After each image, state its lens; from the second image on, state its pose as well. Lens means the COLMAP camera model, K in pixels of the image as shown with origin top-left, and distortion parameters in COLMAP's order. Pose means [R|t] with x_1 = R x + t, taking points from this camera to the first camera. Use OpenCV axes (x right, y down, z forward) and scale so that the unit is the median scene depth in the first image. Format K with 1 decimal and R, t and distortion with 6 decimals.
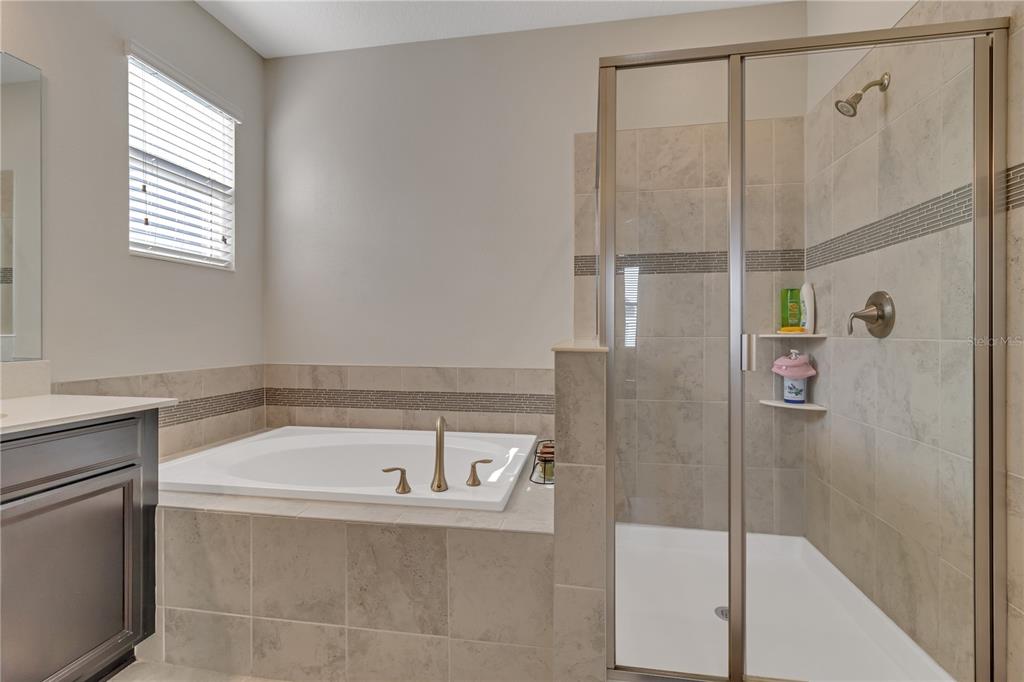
lens RADIAL K [[472.9, 0, 514.8], [0, 472.9, 336.4], [0, 0, 1]] dist [0.000885, 0.000032]
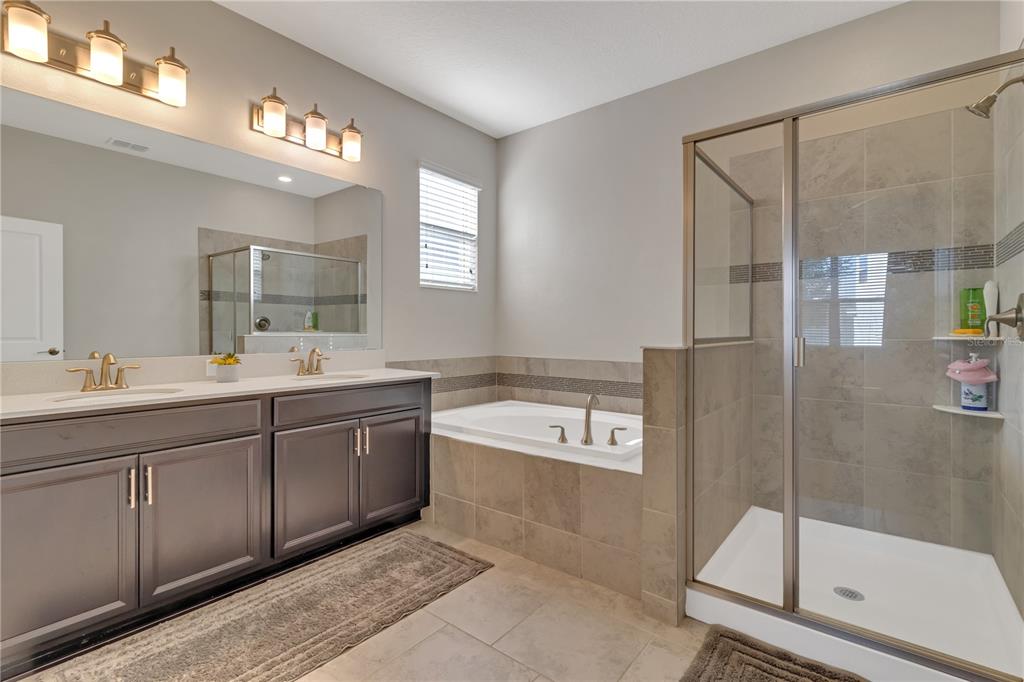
lens RADIAL K [[472.9, 0, 514.8], [0, 472.9, 336.4], [0, 0, 1]] dist [0.000885, 0.000032]
pose [[0.878015, 0.004351, -0.478613, 0.243531], [-0.002873, 0.999989, 0.003819, -0.006205], [0.478624, -0.001978, 0.878018, -0.266277]]
